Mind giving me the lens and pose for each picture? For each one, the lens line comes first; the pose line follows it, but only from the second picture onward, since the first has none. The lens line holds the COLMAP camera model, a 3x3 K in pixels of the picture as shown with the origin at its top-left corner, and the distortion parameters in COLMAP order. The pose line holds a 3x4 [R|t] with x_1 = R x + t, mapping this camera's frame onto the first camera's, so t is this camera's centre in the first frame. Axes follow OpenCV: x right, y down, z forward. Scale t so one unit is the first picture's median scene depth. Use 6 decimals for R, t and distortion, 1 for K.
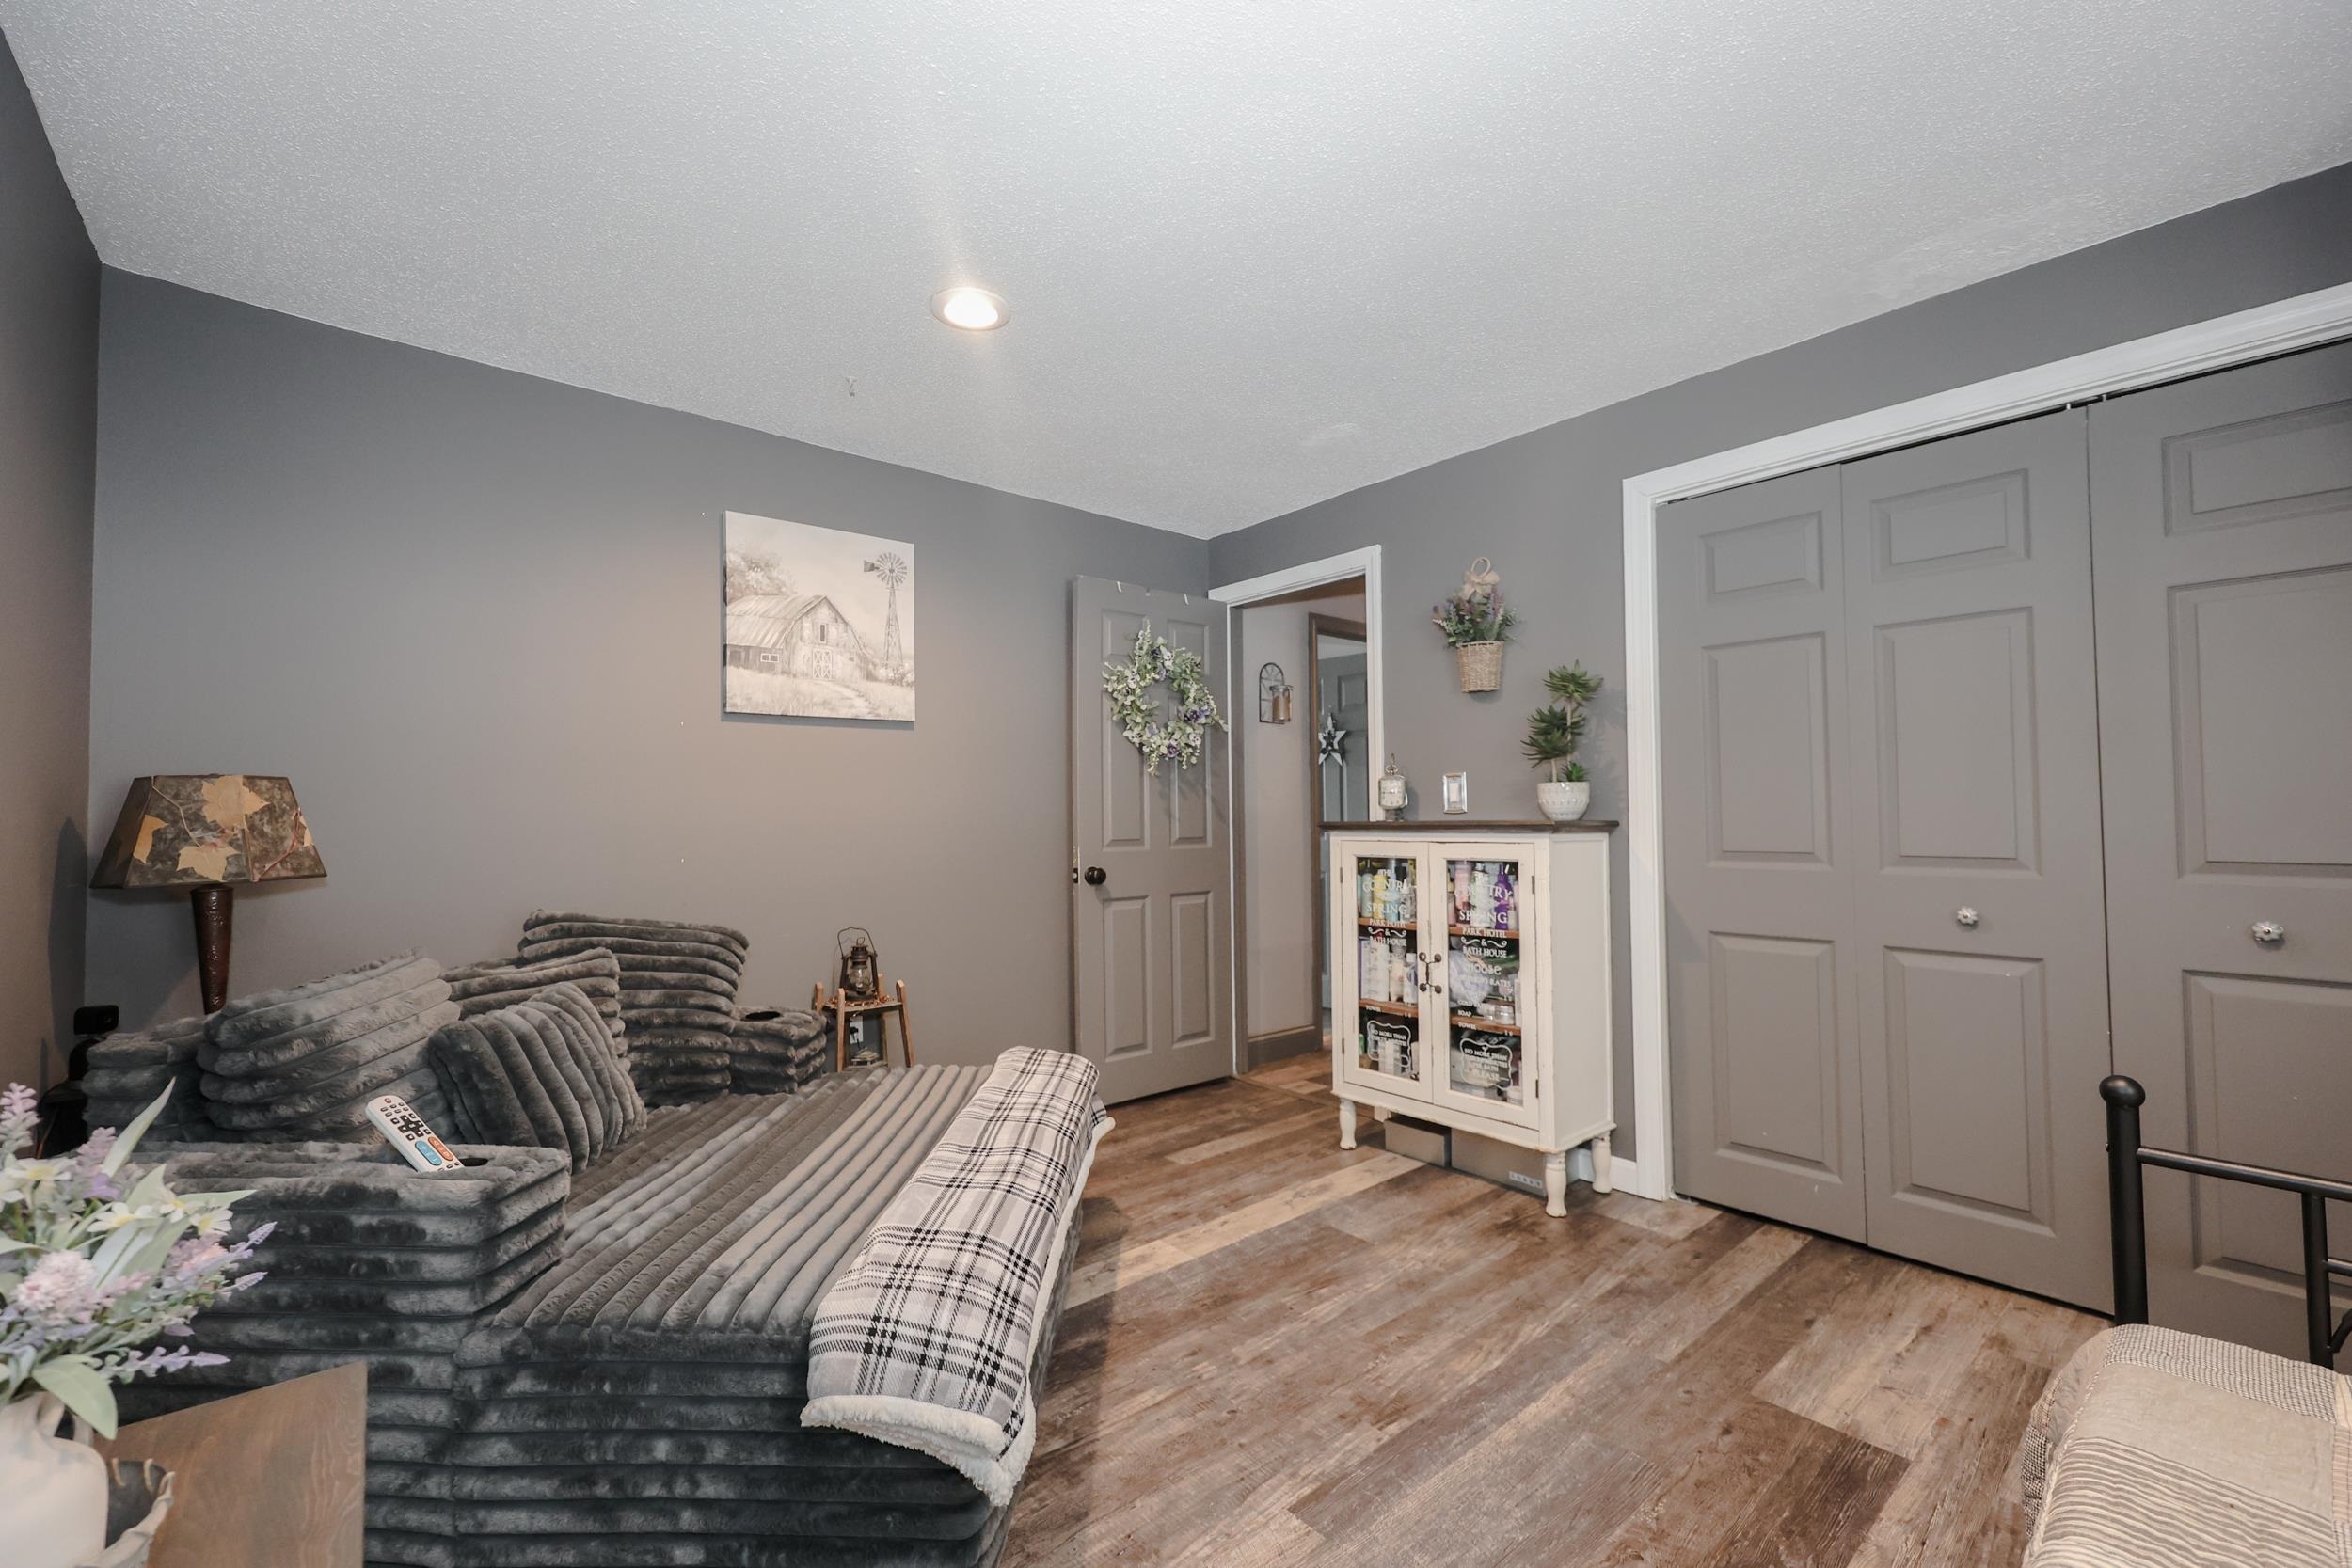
lens RADIAL K [[959.6, 0, 1171.4], [0, 959.6, 786.3], [0, 0, 1]] dist [0.000916, 0.000059]
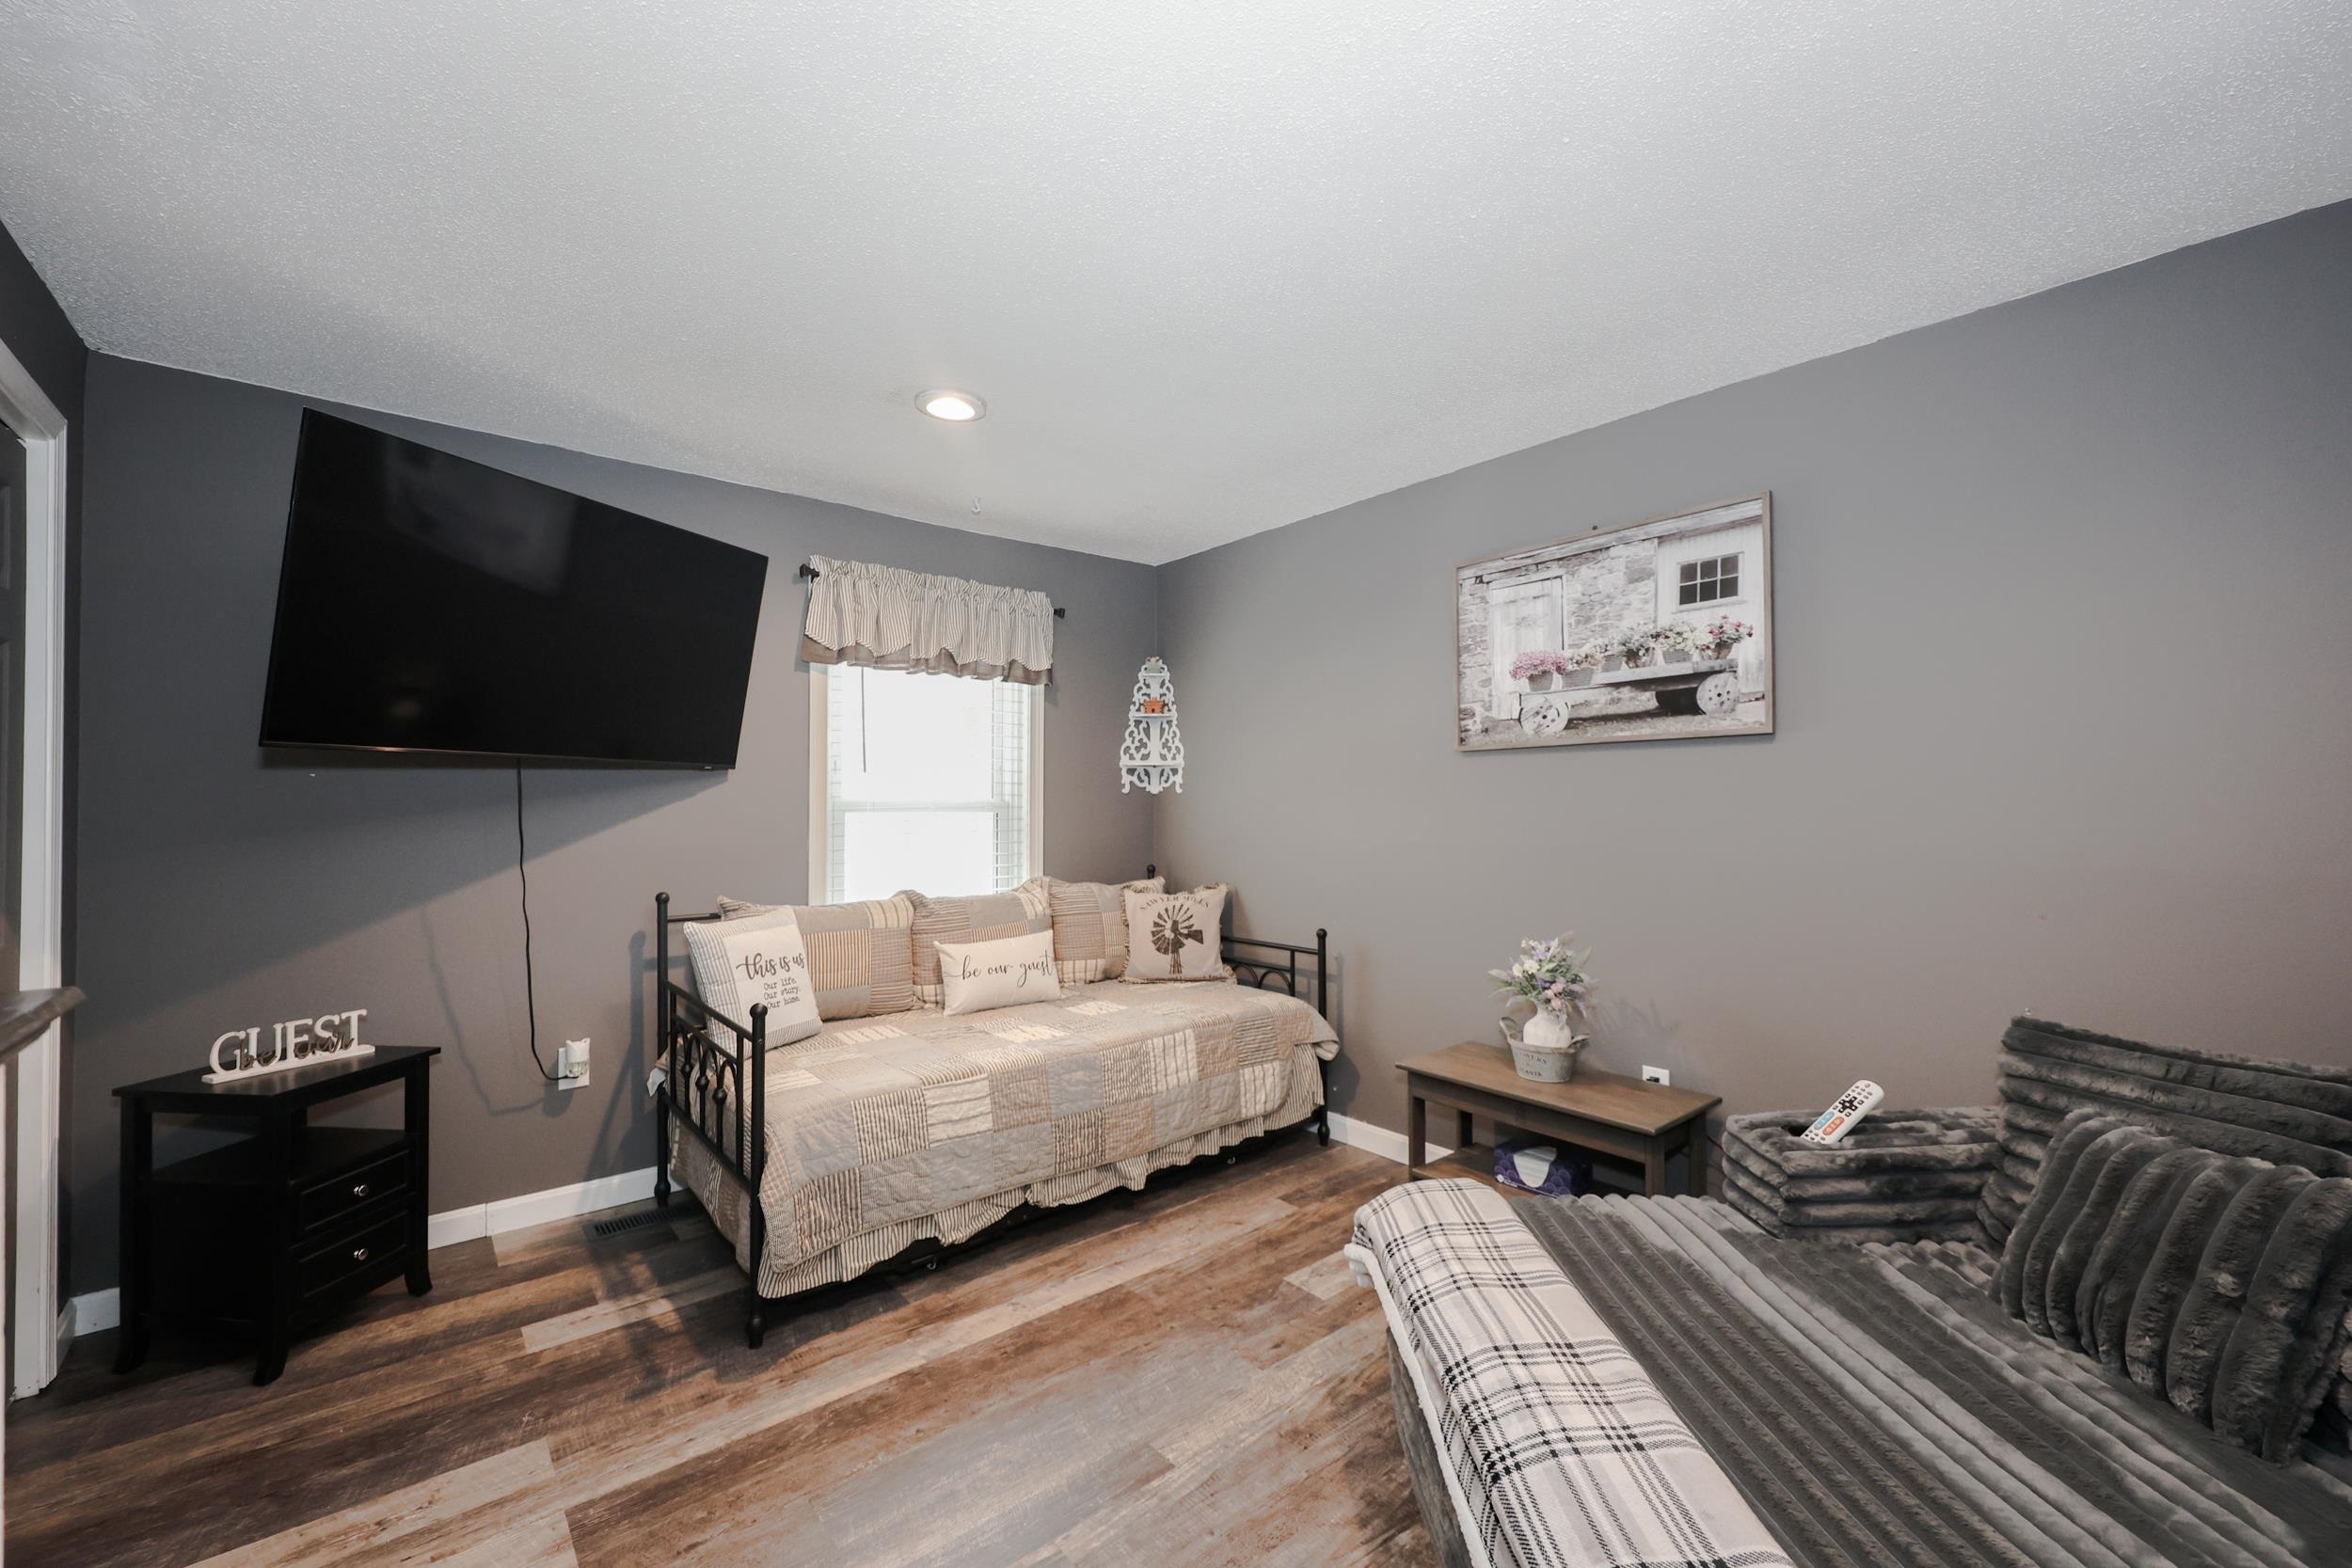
lens RADIAL K [[946.7, 0, 1180.2], [0, 946.7, 789.3], [0, 0, 1]] dist [-0.000238, -0.000046]
pose [[-0.999944, 0.009864, 0.003776, 0.051238], [0.009650, 0.998550, -0.052952, -0.008262], [-0.004293, -0.052913, -0.998590, 1.102834]]
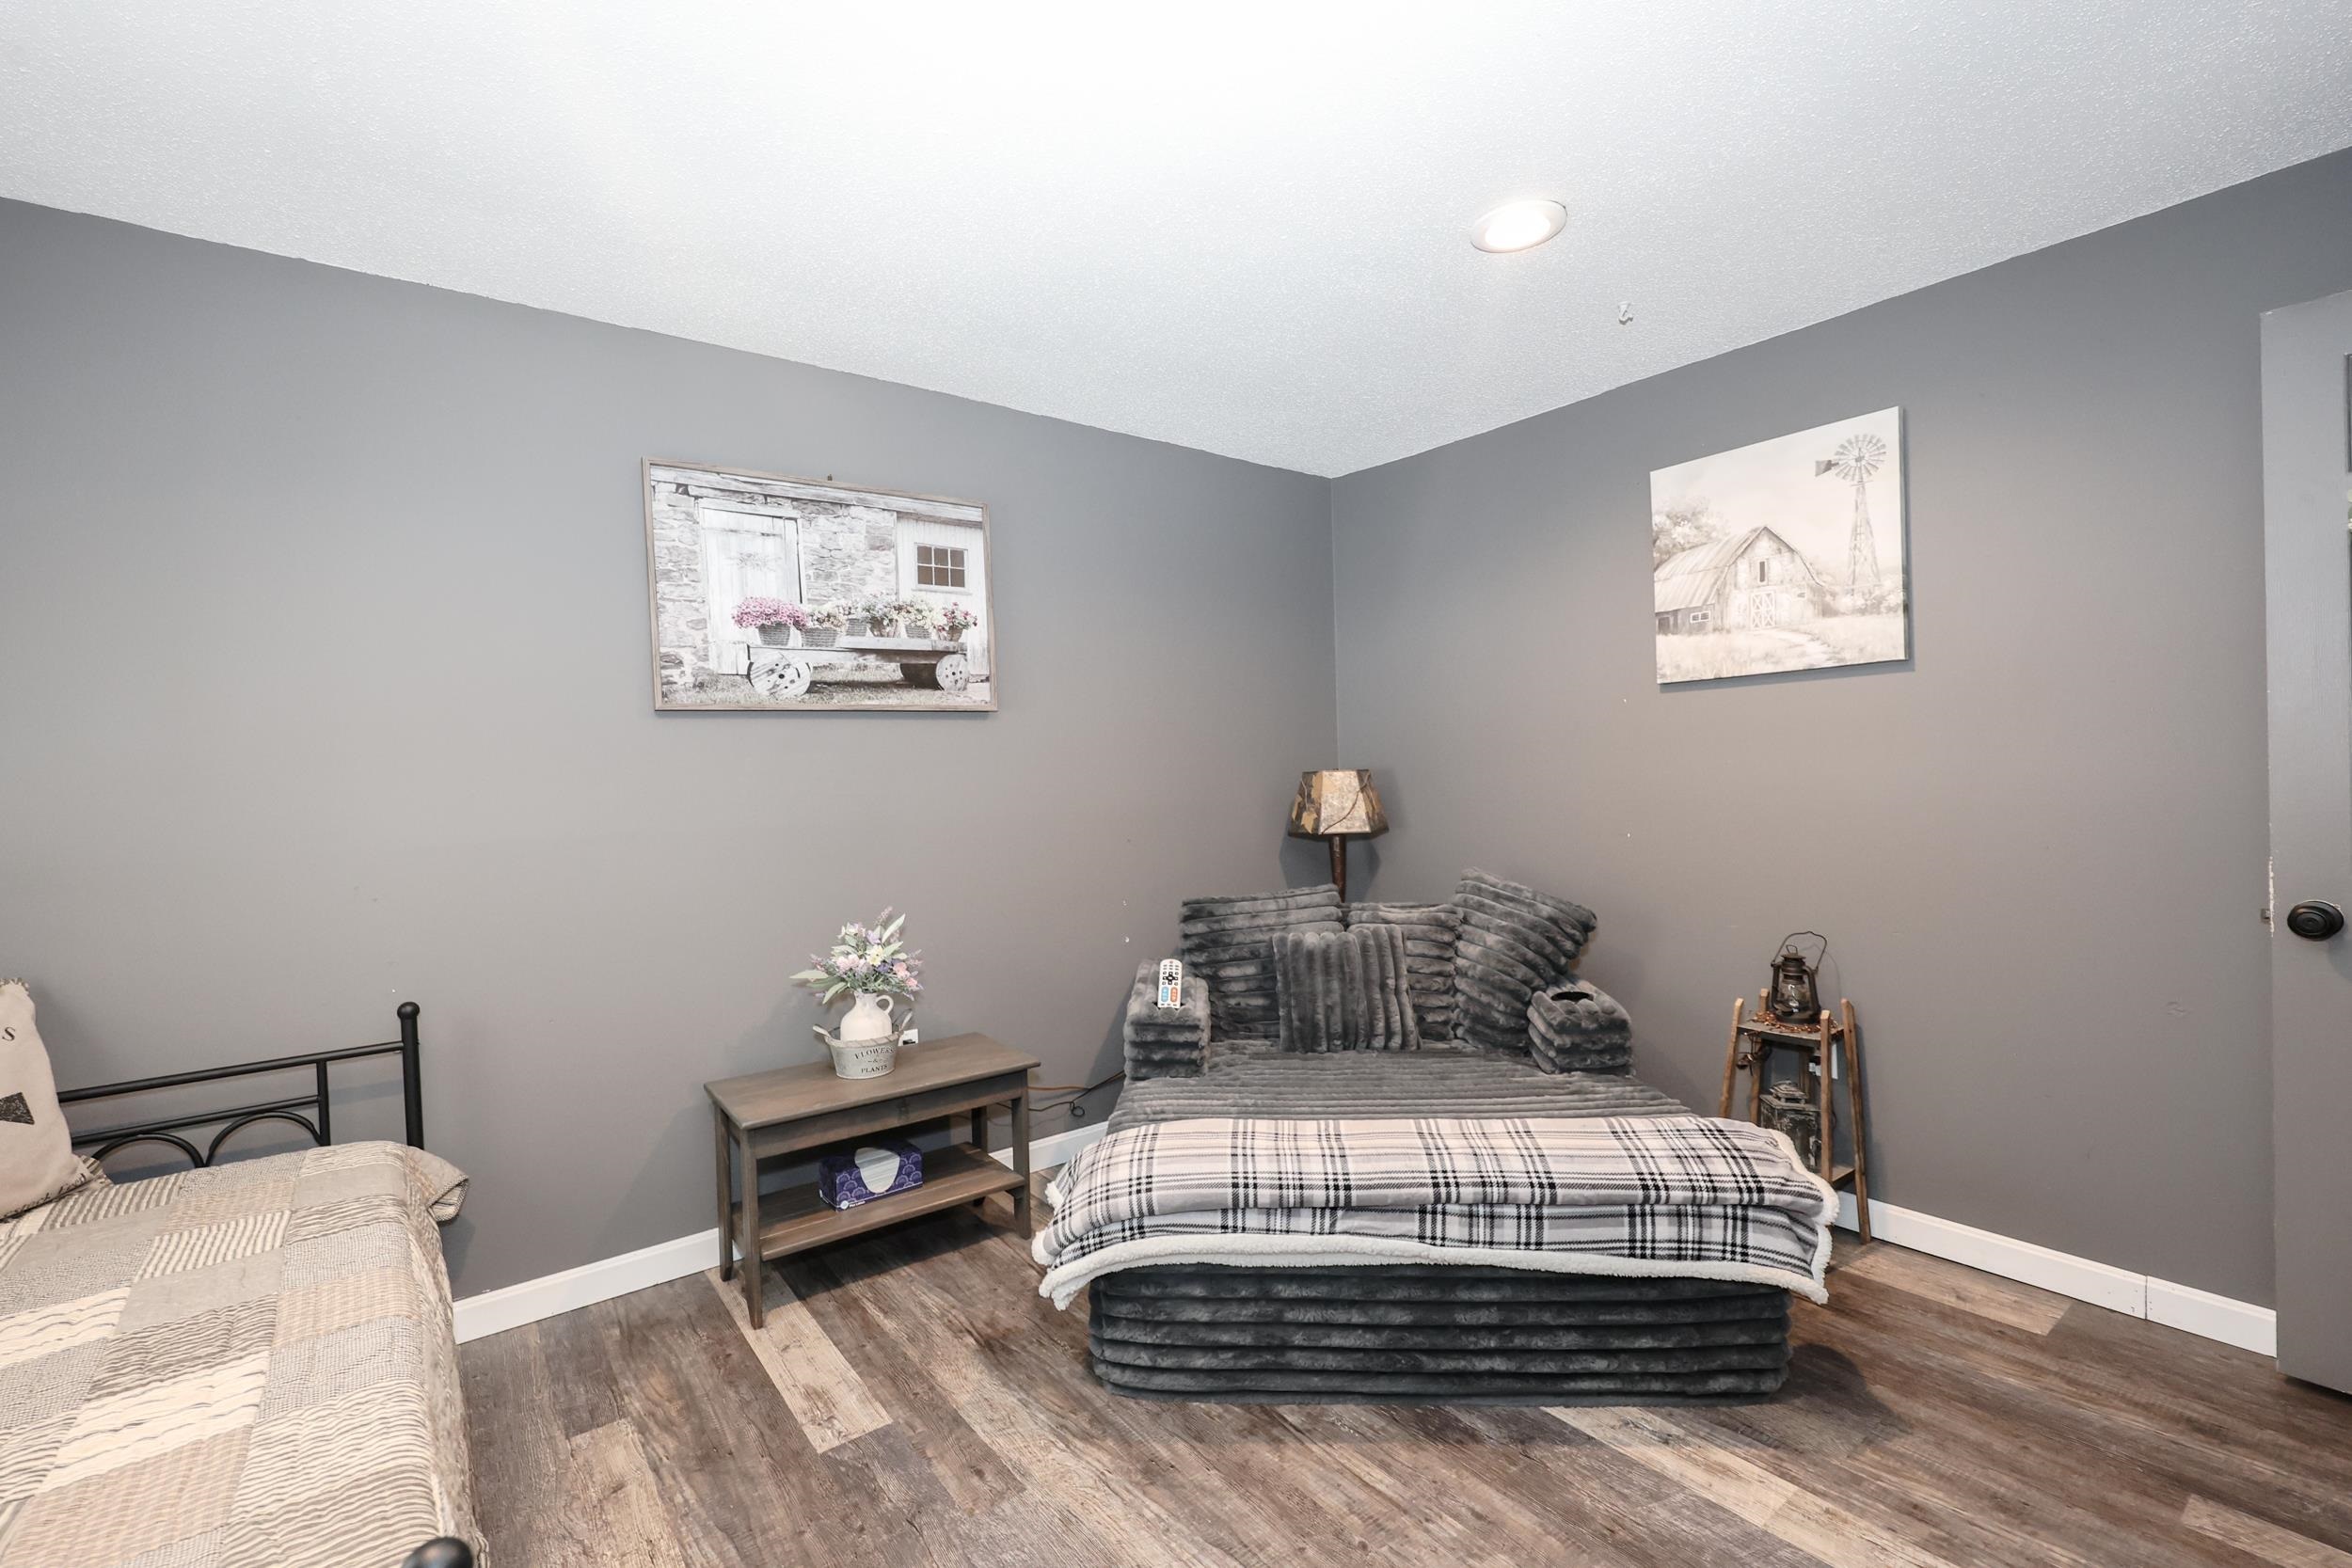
lens RADIAL K [[1023.5, 0, 1176.0], [0, 1023.5, 784.0], [0, 0, 1]] dist [-0.000451, -0.000188]
pose [[-0.049998, 0.027168, -0.998380, 0.560171], [0.066471, 0.997504, 0.023816, -0.032424], [0.996535, -0.065172, -0.051679, 0.540969]]
